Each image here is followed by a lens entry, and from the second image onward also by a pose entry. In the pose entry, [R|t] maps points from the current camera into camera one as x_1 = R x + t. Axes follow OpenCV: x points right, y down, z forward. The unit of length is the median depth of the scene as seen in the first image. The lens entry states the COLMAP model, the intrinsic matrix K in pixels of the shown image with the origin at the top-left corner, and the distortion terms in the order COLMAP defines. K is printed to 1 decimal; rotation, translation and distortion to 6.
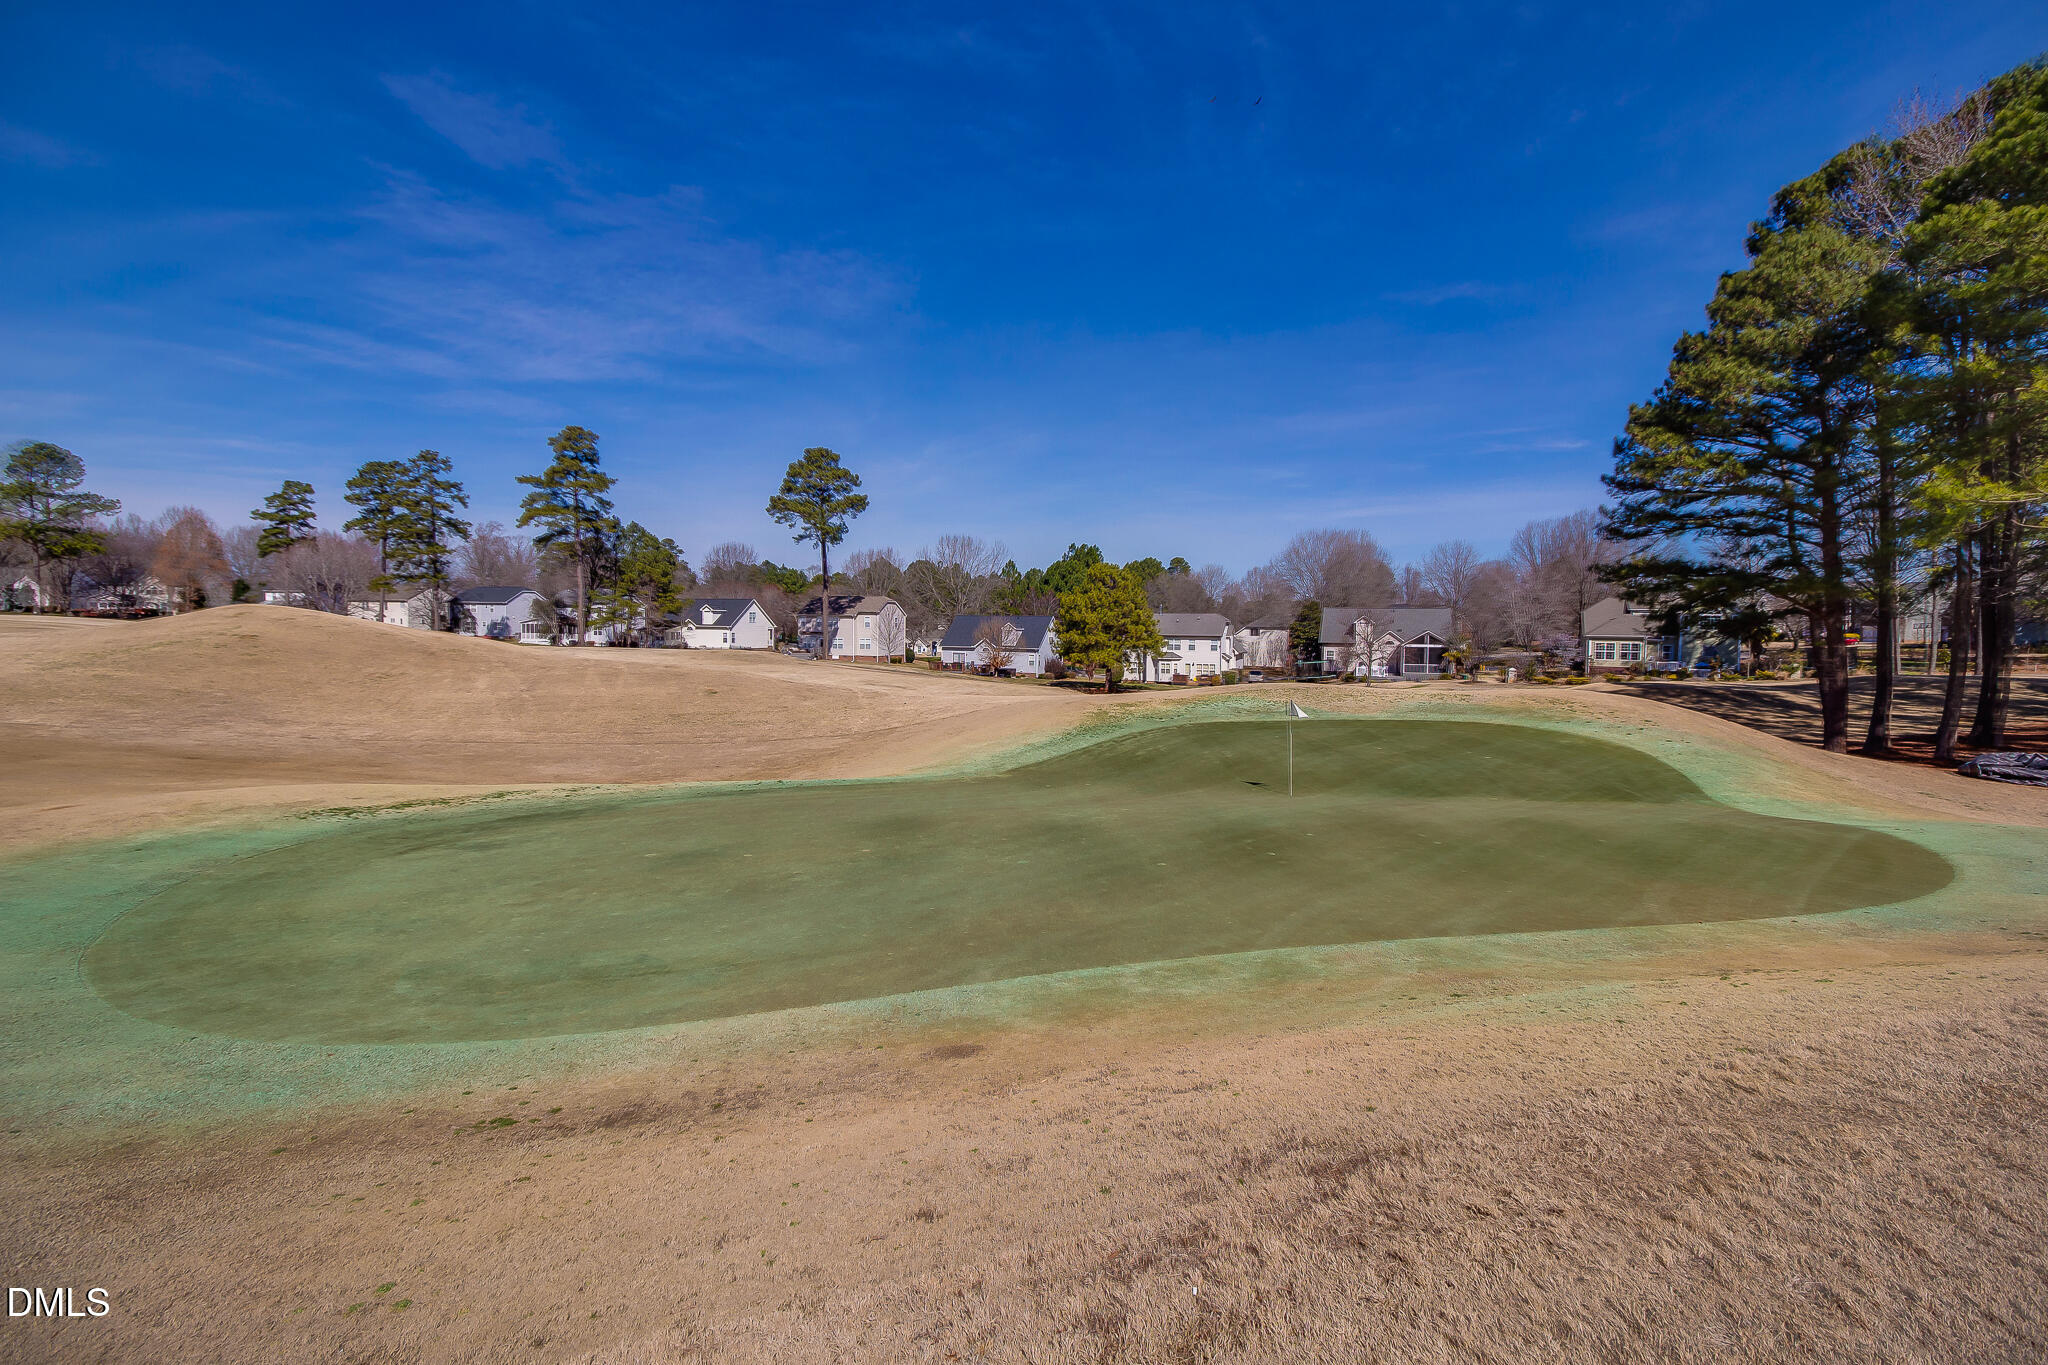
lens RADIAL K [[957.3, 0, 1037.9], [0, 957.3, 657.7], [0, 0, 1]] dist [-0.005504, -0.001188]
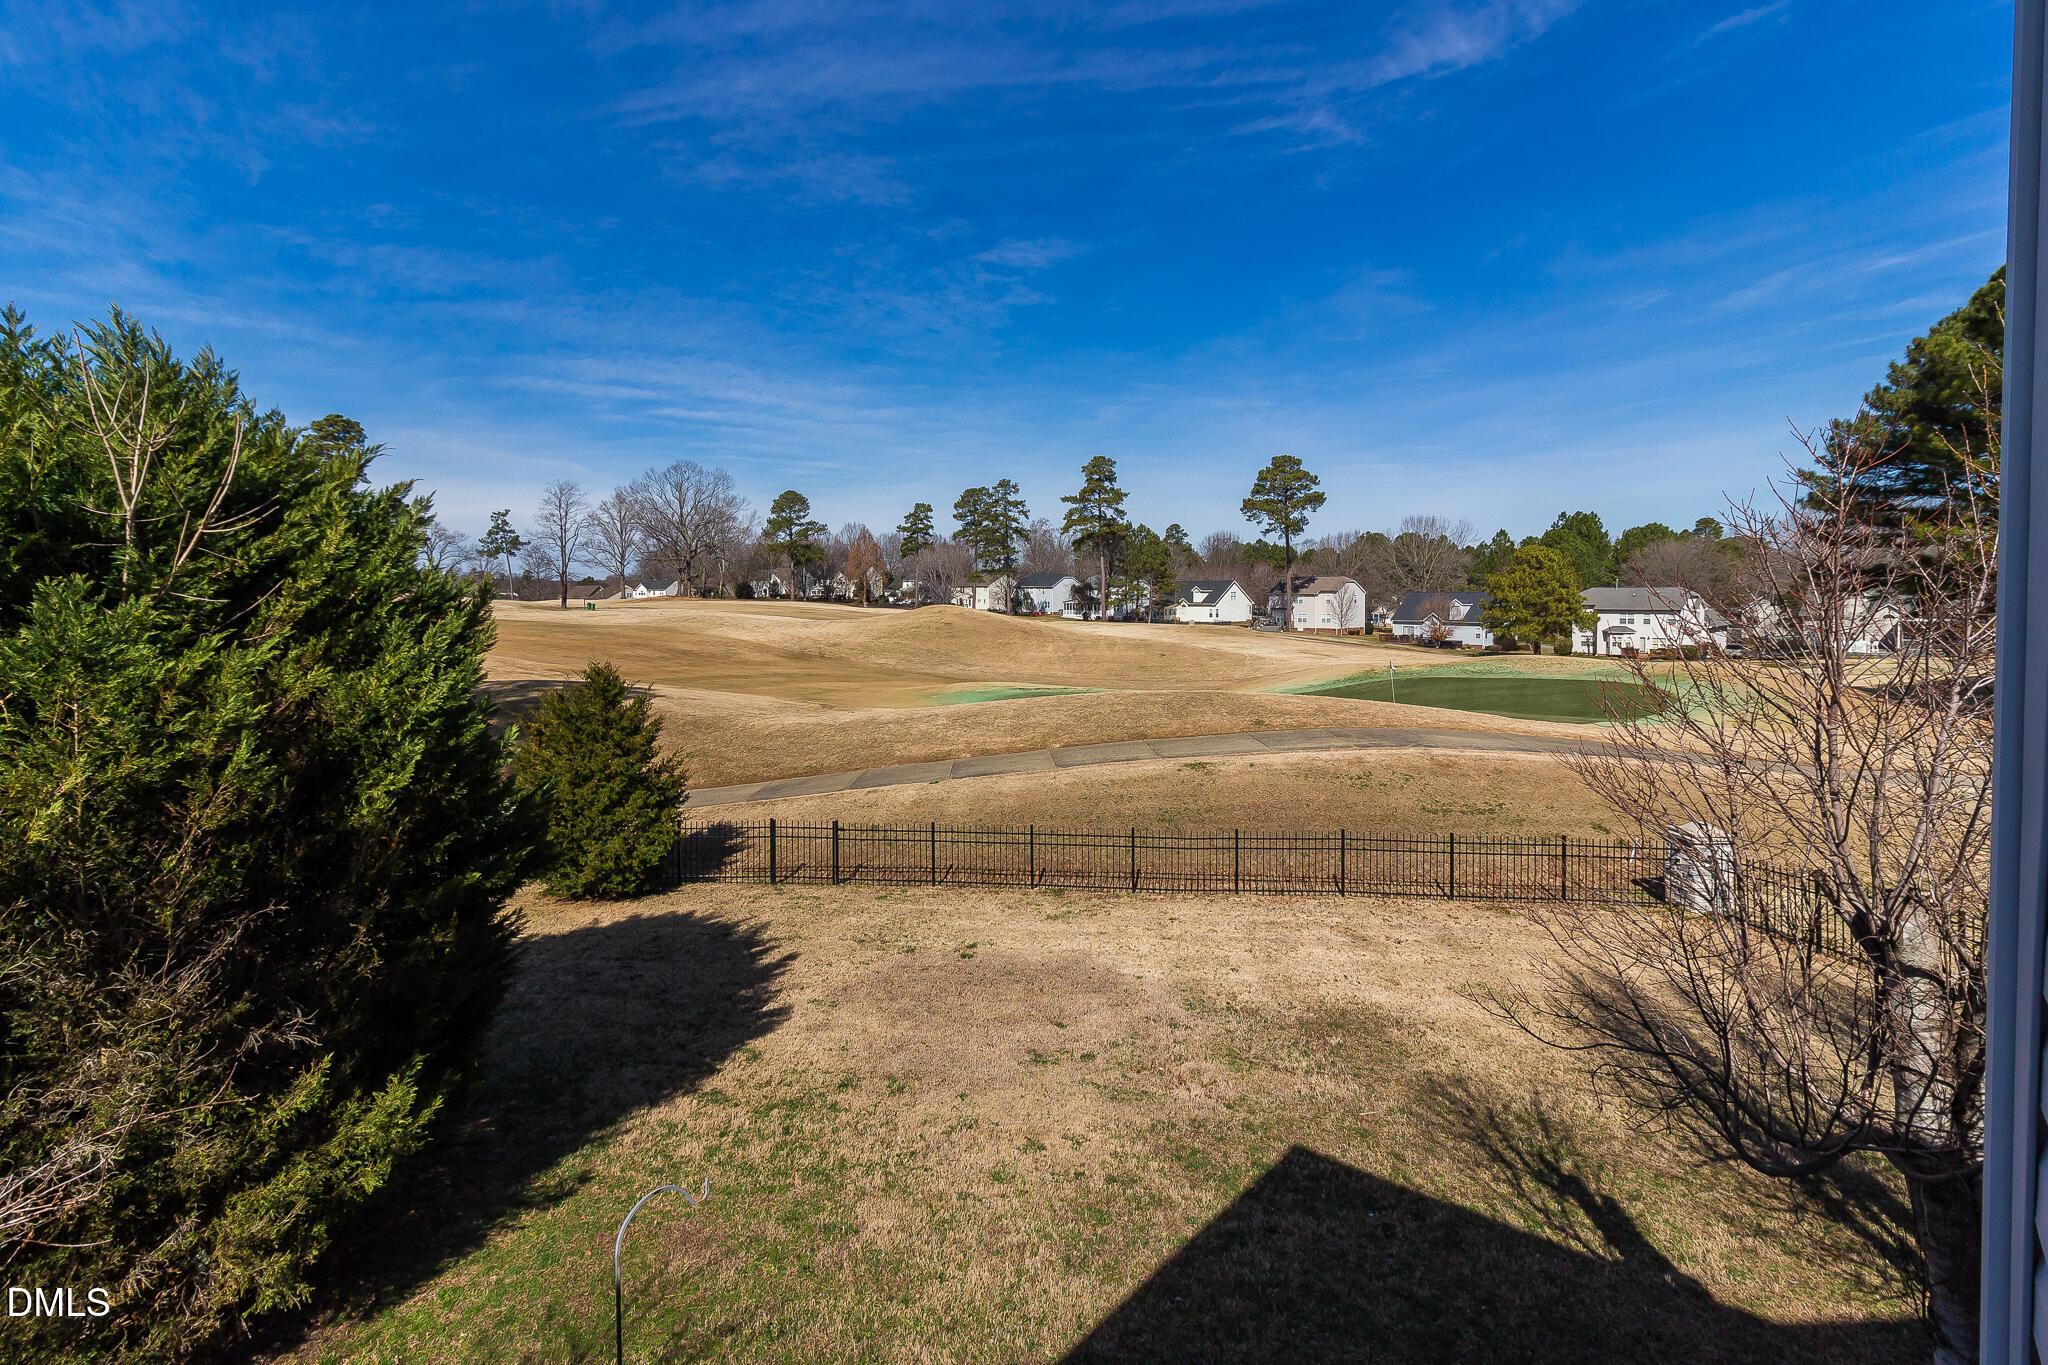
lens RADIAL K [[961.5, 0, 1028.4], [0, 961.5, 674.6], [0, 0, 1]] dist [0.005291, 0.000220]
pose [[0.863909, 0.026958, -0.502926, 0.100970], [-0.001334, 0.998685, 0.051240, -0.005469], [0.503646, -0.043596, 0.862809, -0.197465]]
